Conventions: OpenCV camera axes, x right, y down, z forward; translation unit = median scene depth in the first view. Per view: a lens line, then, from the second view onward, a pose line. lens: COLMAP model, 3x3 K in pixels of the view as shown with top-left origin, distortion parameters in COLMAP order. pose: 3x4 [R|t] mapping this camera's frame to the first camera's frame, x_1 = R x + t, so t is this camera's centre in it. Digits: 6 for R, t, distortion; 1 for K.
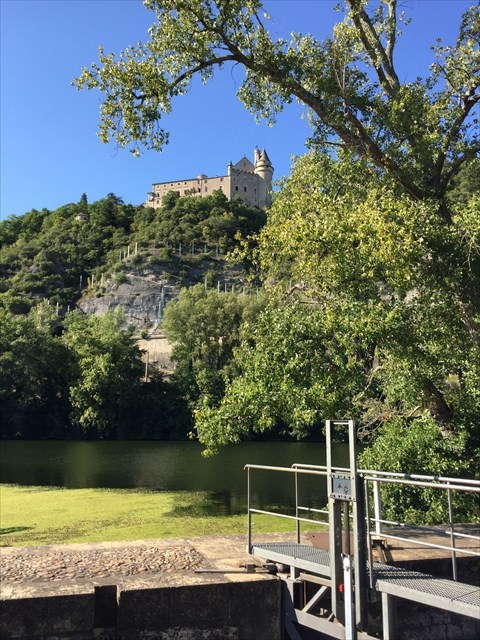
lens RADIAL K [[536.6, 0, 240.0], [0, 536.6, 320.0], [0, 0, 1]] dist [0.063102, -0.000536]
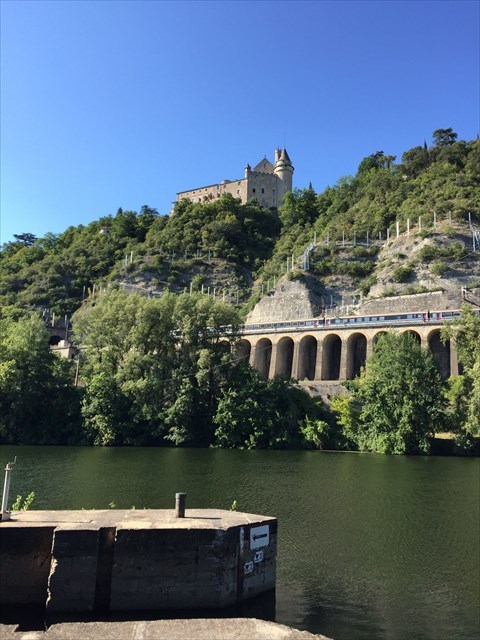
lens RADIAL K [[536.6, 0, 240.0], [0, 536.6, 320.0], [0, 0, 1]] dist [0.063102, -0.000536]
pose [[0.983214, -0.037761, -0.178505, 0.168852], [0.035782, 0.999257, -0.014298, 0.007541], [0.178913, 0.007671, 0.983835, 0.030400]]
